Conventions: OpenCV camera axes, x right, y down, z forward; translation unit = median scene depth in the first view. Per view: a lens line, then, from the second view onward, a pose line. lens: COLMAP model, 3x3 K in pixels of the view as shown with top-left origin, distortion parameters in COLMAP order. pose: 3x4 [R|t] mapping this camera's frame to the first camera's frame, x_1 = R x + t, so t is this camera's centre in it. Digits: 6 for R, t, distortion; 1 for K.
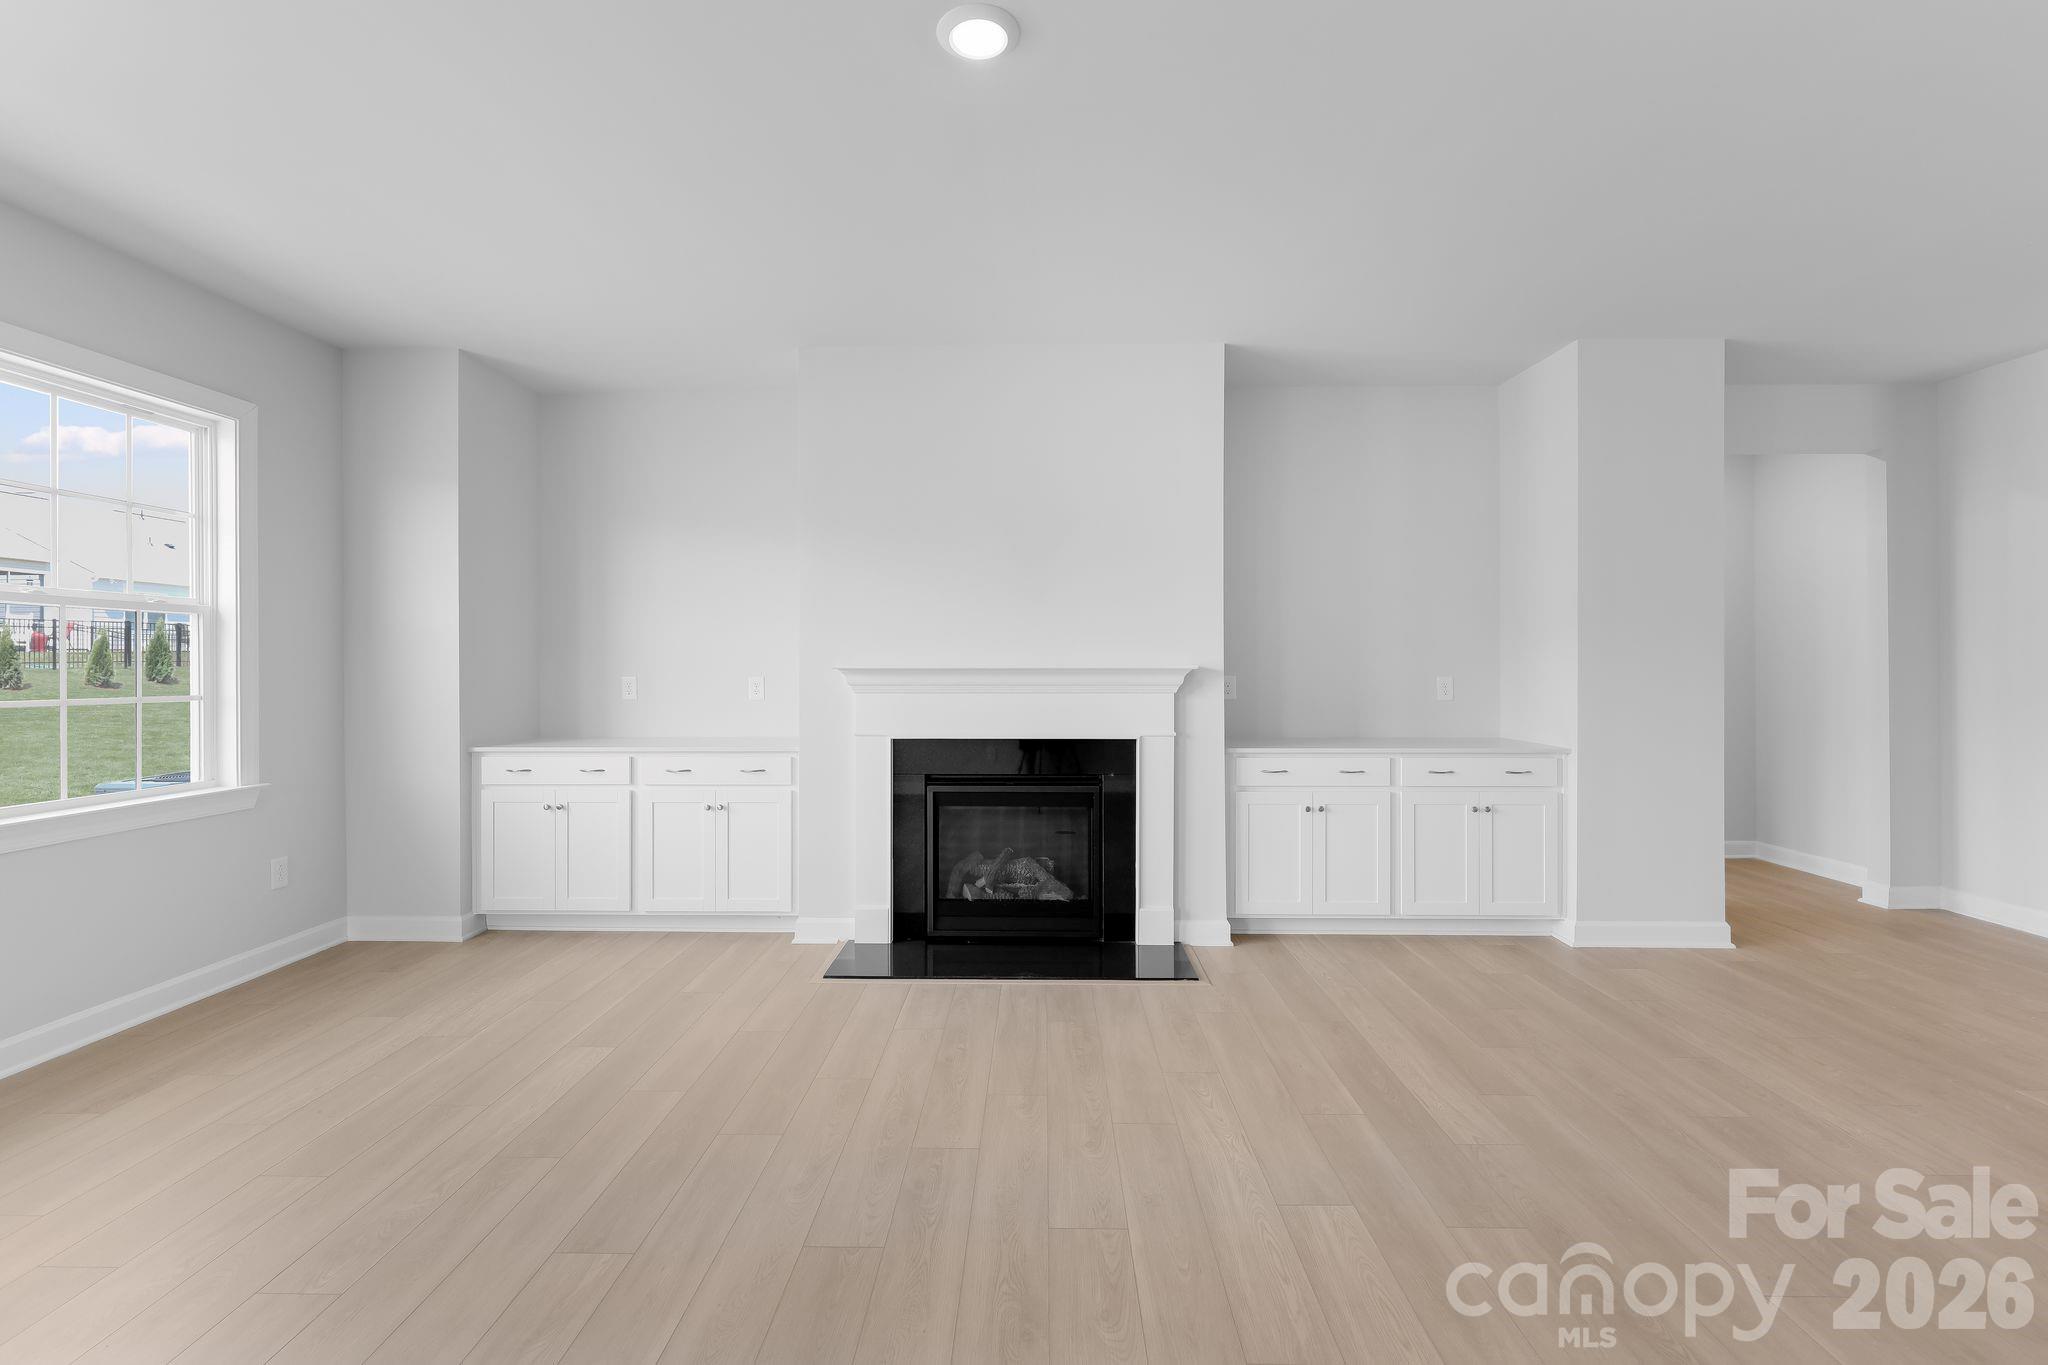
lens RADIAL K [[938.4, 0, 1021.1], [0, 938.4, 669.7], [0, 0, 1]] dist [0.007004, 0.000610]
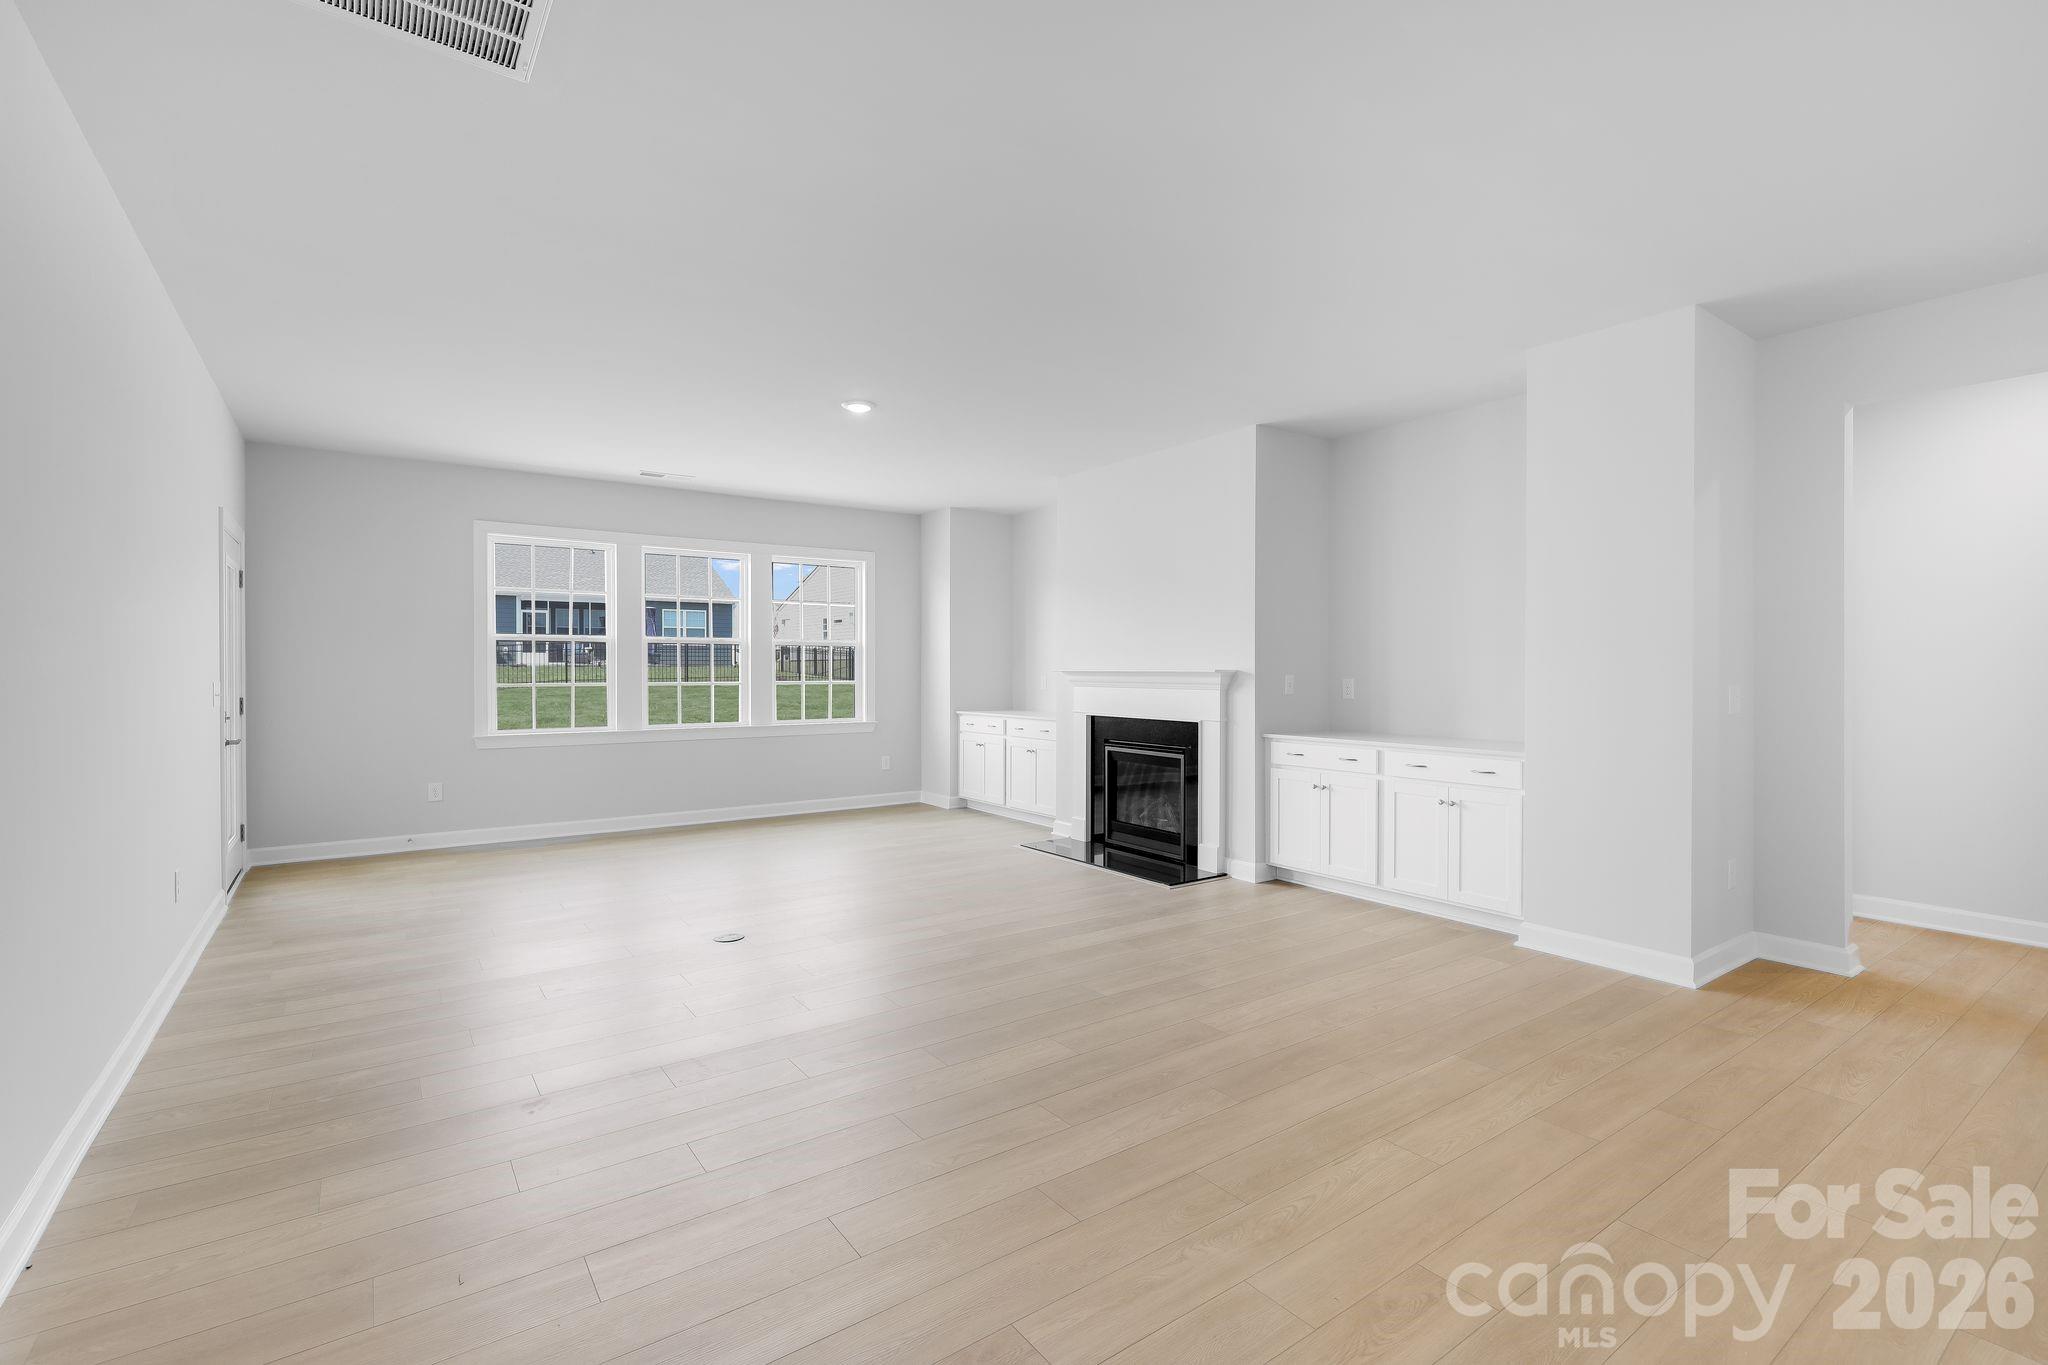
lens RADIAL K [[938.4, 0, 1056.6], [0, 938.4, 682.0], [0, 0, 1]] dist [0.007004, 0.000610]
pose [[0.611997, 0.012489, -0.790762, 1.069983], [-0.006087, 0.999920, 0.011081, -0.000092], [0.790837, -0.001968, 0.612024, -0.022179]]
